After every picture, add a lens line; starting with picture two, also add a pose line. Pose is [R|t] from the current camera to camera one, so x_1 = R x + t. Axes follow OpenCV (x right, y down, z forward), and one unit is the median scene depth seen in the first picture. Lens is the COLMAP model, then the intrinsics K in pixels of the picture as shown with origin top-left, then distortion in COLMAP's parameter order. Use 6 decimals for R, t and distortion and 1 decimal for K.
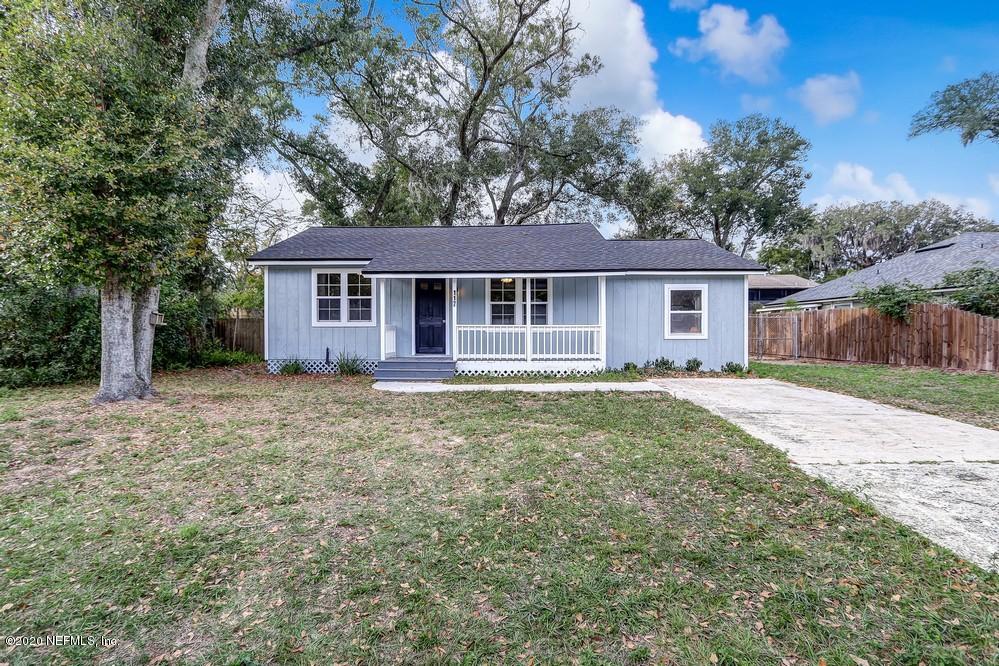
lens RADIAL K [[464.9, 0, 499.1], [0, 464.9, 330.8], [0, 0, 1]] dist [-0.005577, -0.000519]
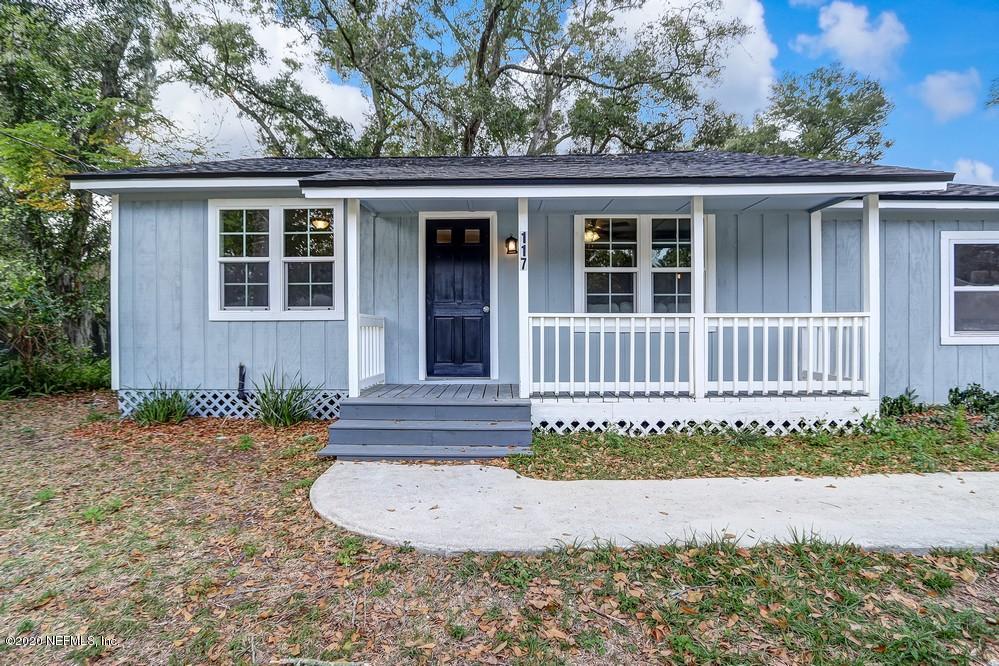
lens RADIAL K [[464.9, 0, 501.4], [0, 464.9, 335.4], [0, 0, 1]] dist [-0.005577, -0.000519]
pose [[0.999855, -0.002942, 0.016778, -0.110315], [0.002836, 0.999976, 0.006327, 0.004135], [-0.016797, -0.006278, 0.999839, 0.518498]]
